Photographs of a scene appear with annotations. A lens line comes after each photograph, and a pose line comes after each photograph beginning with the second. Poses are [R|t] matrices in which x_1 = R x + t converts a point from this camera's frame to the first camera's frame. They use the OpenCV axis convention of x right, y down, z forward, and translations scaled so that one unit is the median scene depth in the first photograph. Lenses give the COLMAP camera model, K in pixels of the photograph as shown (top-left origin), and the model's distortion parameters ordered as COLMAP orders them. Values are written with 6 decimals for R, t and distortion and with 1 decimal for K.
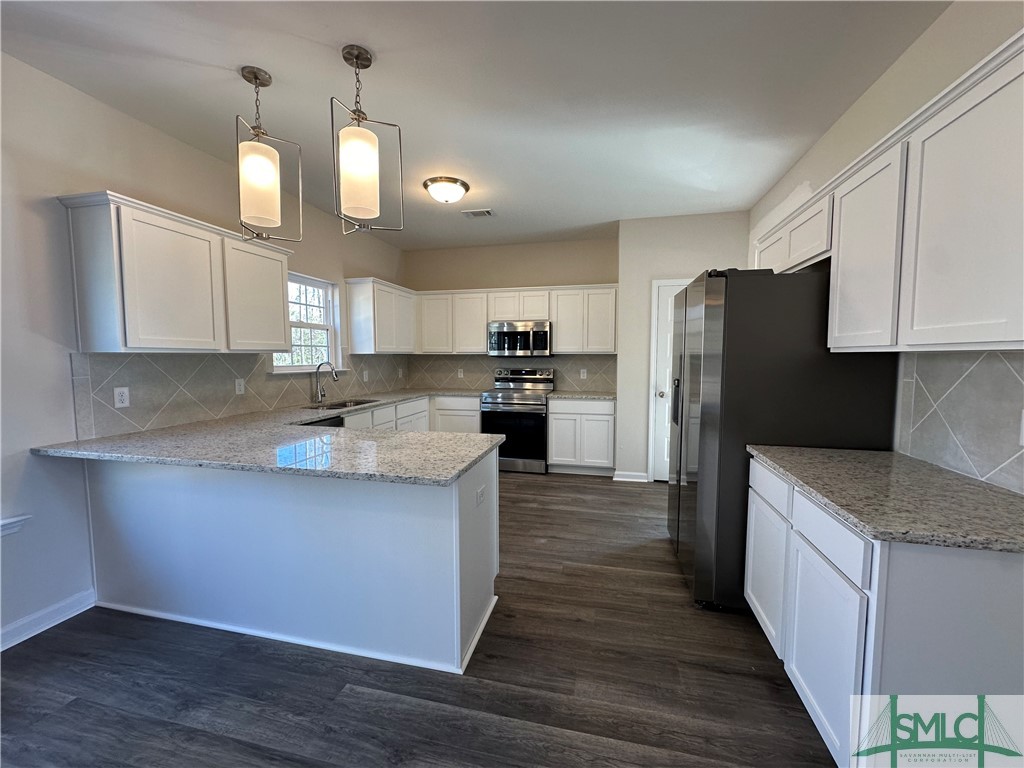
lens RADIAL K [[409.2, 0, 512.0], [0, 409.2, 384.0], [0, 0, 1]] dist [0.001111, 0.000260]
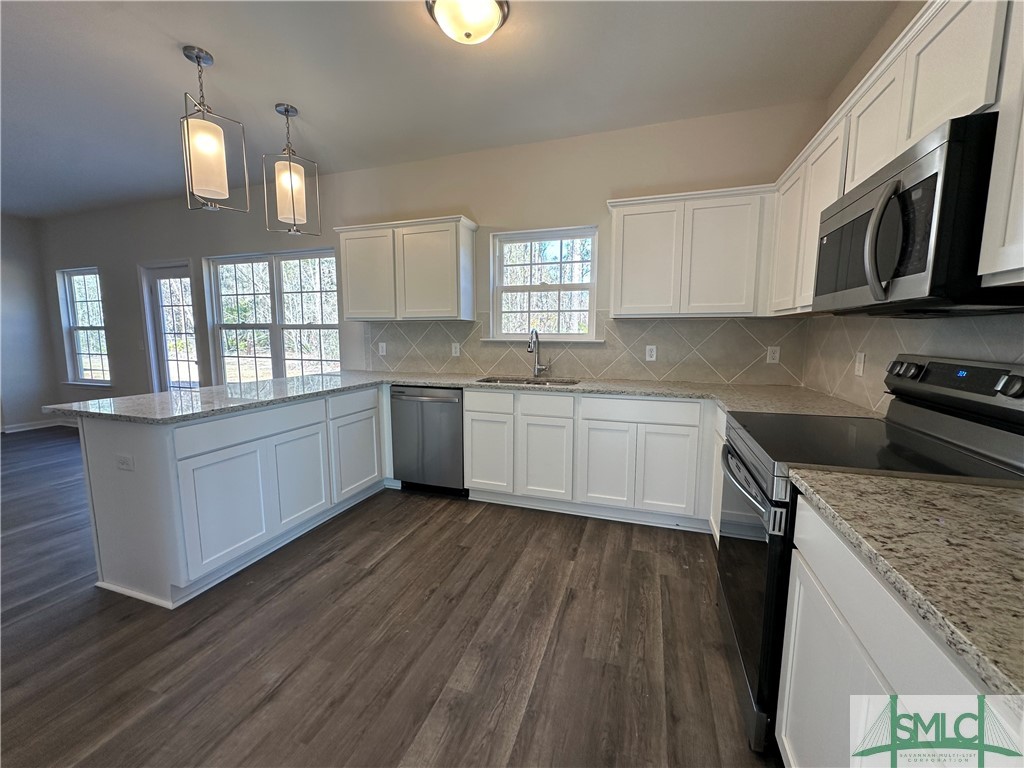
lens RADIAL K [[409.2, 0, 512.0], [0, 409.2, 384.0], [0, 0, 1]] dist [0.001111, 0.000260]
pose [[-0.092613, 0.121885, -0.988214, 0.501660], [-0.072654, 0.989007, 0.128791, -0.060731], [0.993048, 0.083726, -0.082740, 1.300999]]
